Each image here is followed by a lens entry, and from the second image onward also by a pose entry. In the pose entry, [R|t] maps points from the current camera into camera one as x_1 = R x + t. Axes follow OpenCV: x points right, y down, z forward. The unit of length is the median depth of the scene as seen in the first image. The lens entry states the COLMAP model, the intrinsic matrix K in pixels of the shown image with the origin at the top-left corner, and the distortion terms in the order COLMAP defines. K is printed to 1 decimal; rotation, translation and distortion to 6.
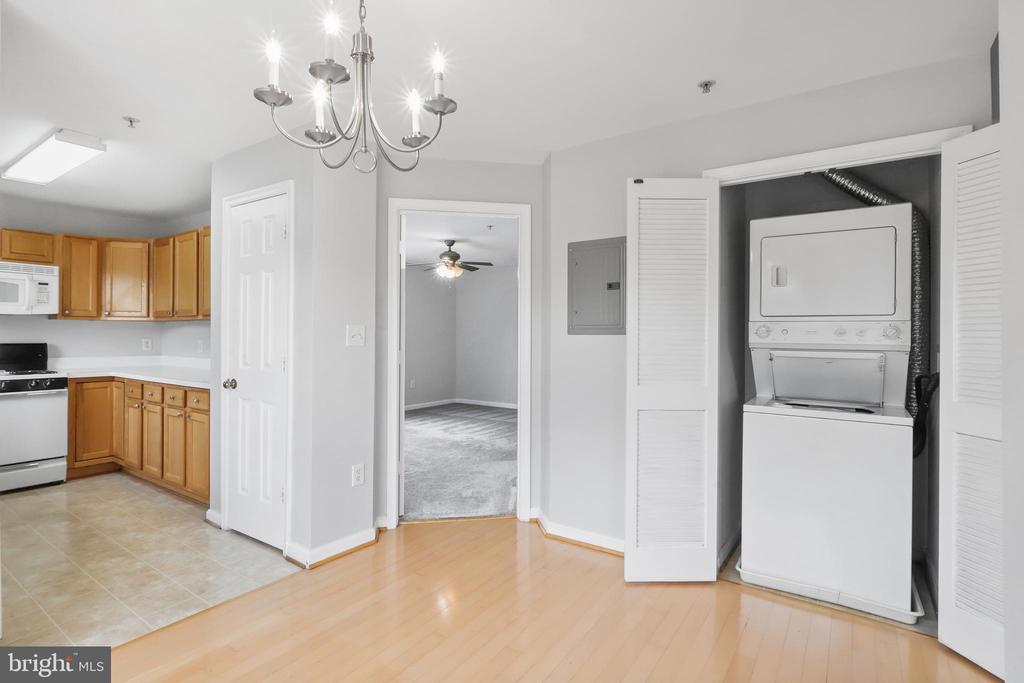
lens RADIAL K [[496.1, 0, 510.6], [0, 496.1, 333.1], [0, 0, 1]] dist [-0.000893, -0.000402]
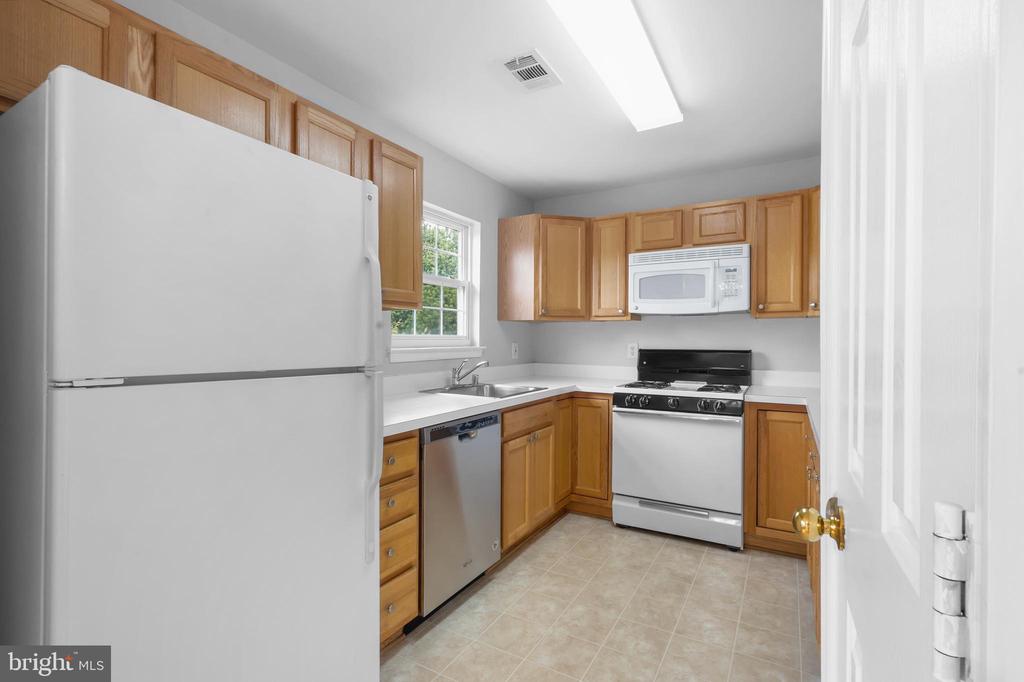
lens RADIAL K [[480.9, 0, 510.5], [0, 480.9, 342.3], [0, 0, 1]] dist [-0.001112, 0.000084]
pose [[0.079317, -0.003586, -0.996843, -0.247819], [0.000539, 0.999994, -0.003554, 0.010971], [0.996849, -0.000256, 0.079318, 0.606532]]
